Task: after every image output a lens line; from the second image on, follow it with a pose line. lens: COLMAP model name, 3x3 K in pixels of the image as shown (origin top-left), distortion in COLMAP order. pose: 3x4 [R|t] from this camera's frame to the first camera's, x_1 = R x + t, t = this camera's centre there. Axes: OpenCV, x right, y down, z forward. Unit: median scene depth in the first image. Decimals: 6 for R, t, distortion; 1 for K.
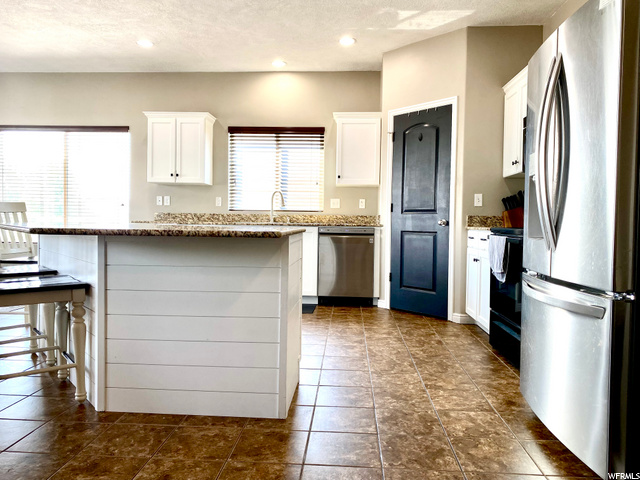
lens RADIAL K [[492.1, 0, 320.0], [0, 492.1, 240.0], [0, 0, 1]] dist [0.000877, -0.000102]
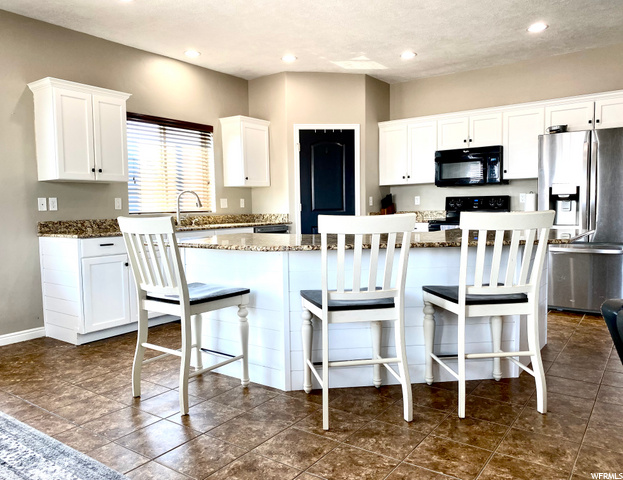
lens RADIAL K [[486.1, 0, 298.1], [0, 486.1, 240.1], [0, 0, 1]] dist [0.008145, -0.002432]
pose [[0.541634, -0.082832, 0.836523, -0.737698], [0.051379, 0.996535, 0.065410, -0.057318], [-0.839043, 0.007552, 0.544013, 0.328593]]
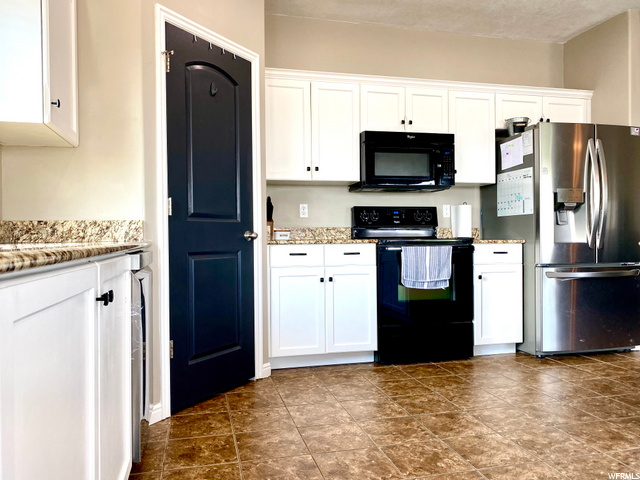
lens RADIAL K [[485.7, 0, 320.0], [0, 485.7, 240.0], [0, 0, 1]] dist [0.003004, 0.003363]
pose [[-0.295069, -0.013350, 0.955383, -0.315513], [0.034114, 0.999118, 0.024497, -0.036067], [-0.954867, 0.039820, -0.294353, 0.880450]]
